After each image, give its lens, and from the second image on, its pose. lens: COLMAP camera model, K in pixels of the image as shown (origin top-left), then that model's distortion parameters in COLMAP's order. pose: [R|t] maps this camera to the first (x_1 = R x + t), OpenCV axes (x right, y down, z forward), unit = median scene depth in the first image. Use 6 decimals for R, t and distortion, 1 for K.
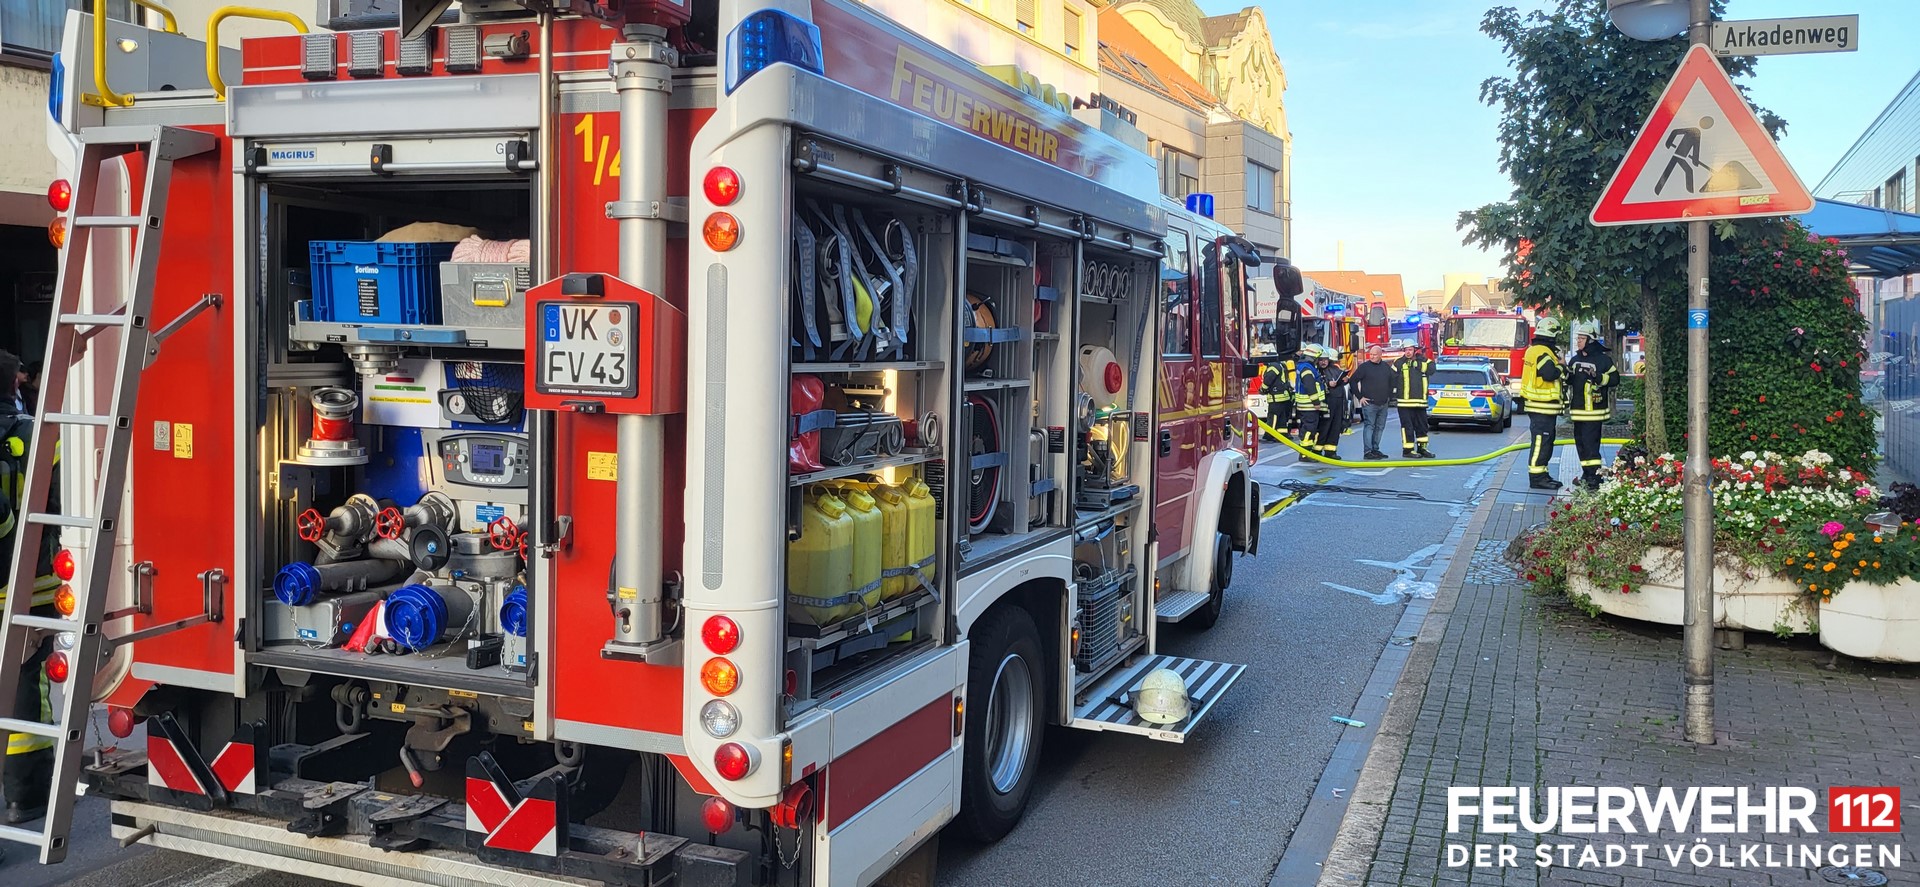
lens RADIAL K [[1588.4, 0, 960.0], [0, 1588.4, 443.5], [0, 0, 1]] dist [0.000527, -0.001662]
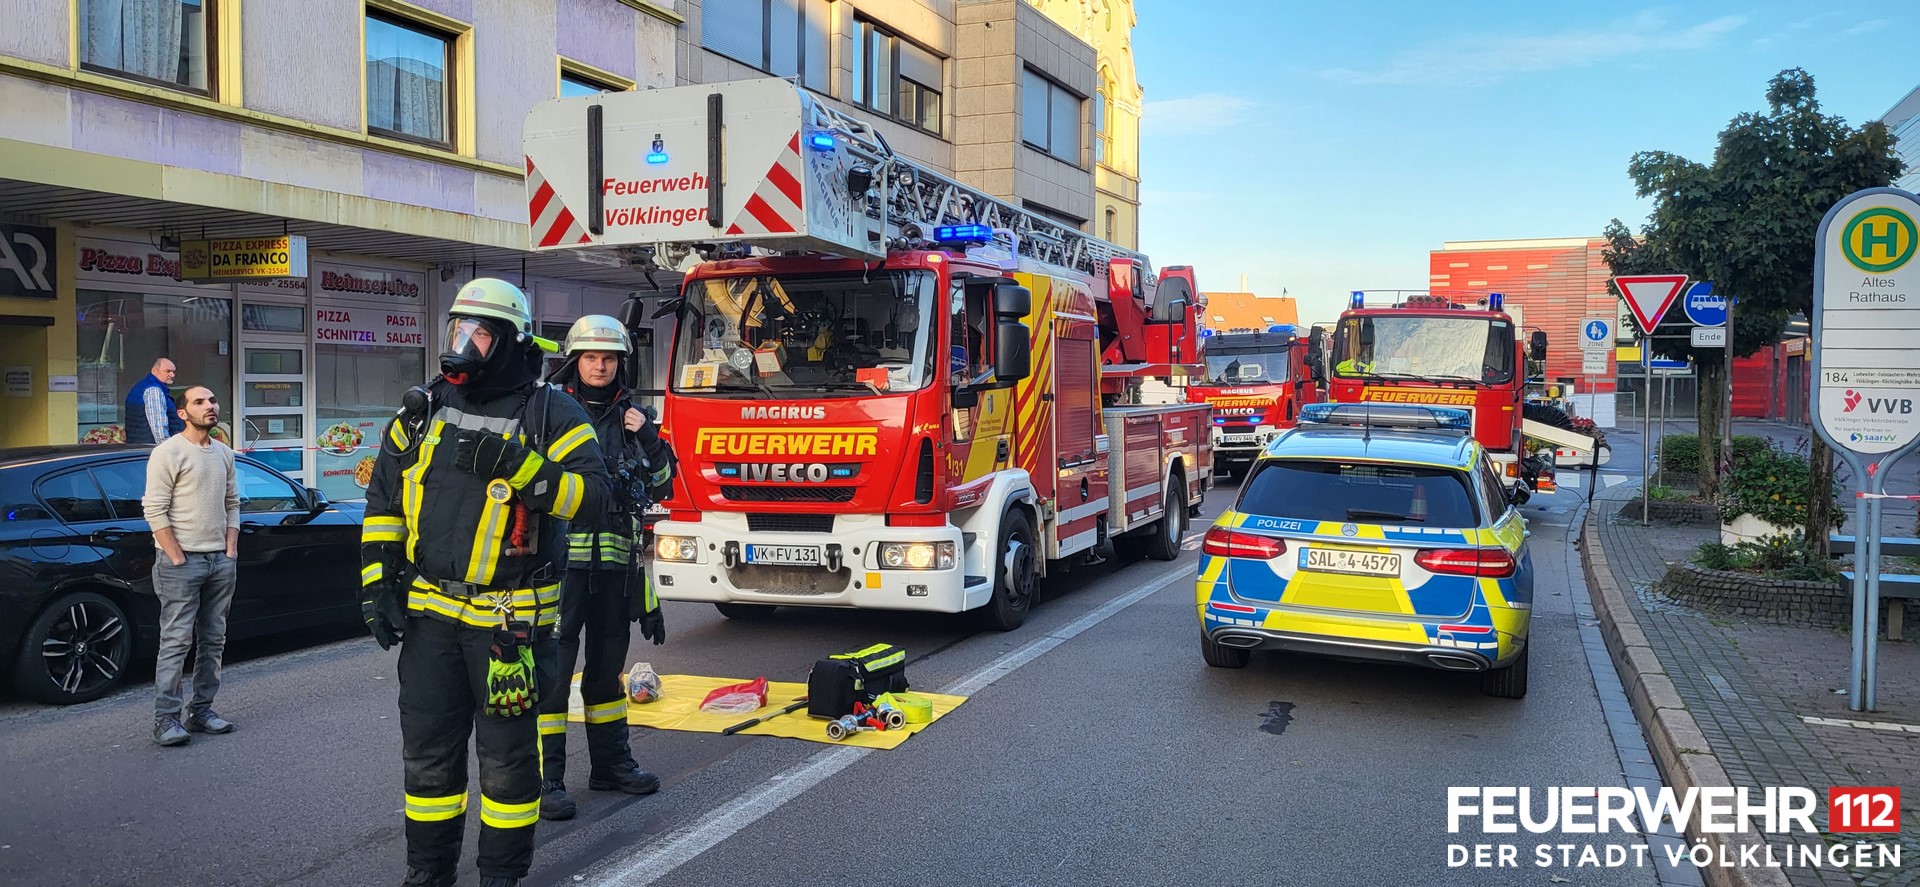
lens RADIAL K [[1588.4, 0, 960.0], [0, 1588.4, 443.5], [0, 0, 1]] dist [0.000527, -0.001662]
pose [[0.998058, 0.020169, 0.058932, 0.158963], [-0.019258, 0.999687, -0.015992, -0.030306], [-0.059236, 0.014826, 0.998134, 0.510904]]
